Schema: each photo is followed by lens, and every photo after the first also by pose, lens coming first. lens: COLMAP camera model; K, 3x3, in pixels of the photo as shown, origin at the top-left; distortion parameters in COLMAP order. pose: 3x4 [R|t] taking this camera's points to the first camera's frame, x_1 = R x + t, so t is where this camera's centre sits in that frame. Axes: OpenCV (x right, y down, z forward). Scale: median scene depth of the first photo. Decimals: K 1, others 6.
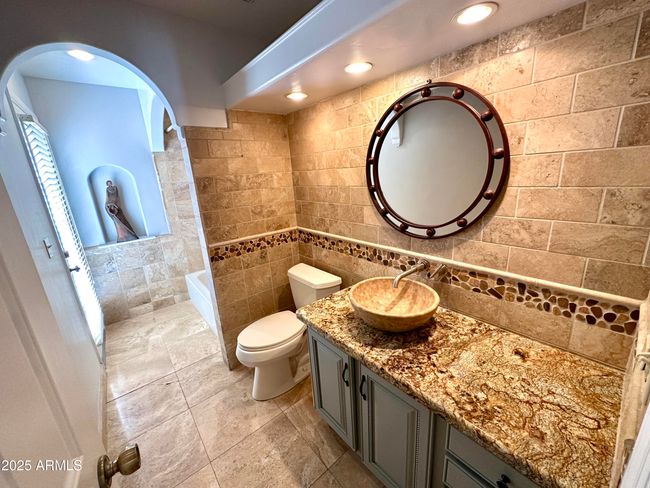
lens RADIAL K [[259.5, 0, 325.0], [0, 259.5, 244.0], [0, 0, 1]] dist [0.011417, -0.000015]
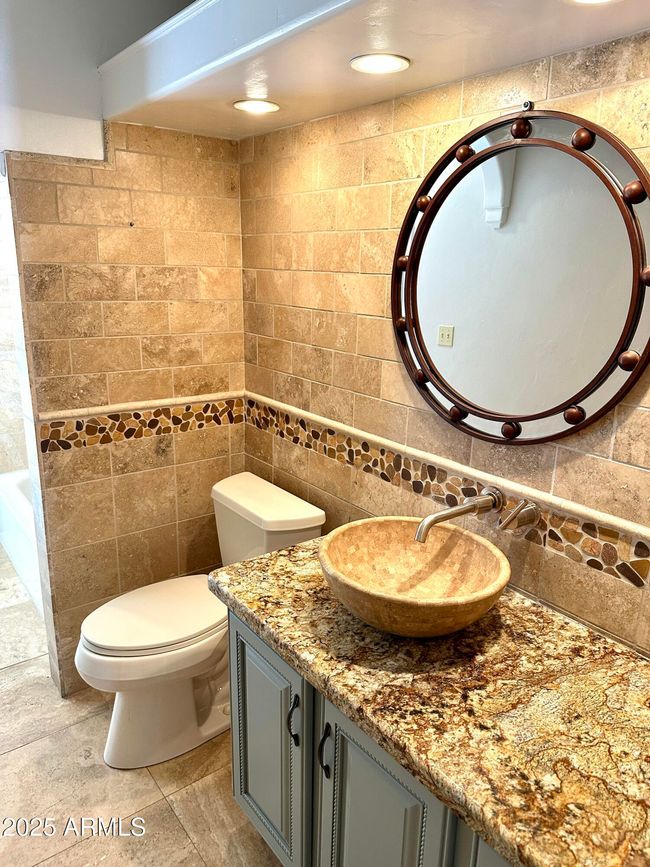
lens RADIAL K [[605.9, 0, 325.8], [0, 605.9, 430.0], [0, 0, 1]] dist [0.074611, -0.070637]
pose [[0.995868, 0.089432, -0.015775, 0.087292], [-0.089544, 0.995961, -0.006574, -0.007572], [0.015123, 0.007959, 0.999854, -0.077837]]
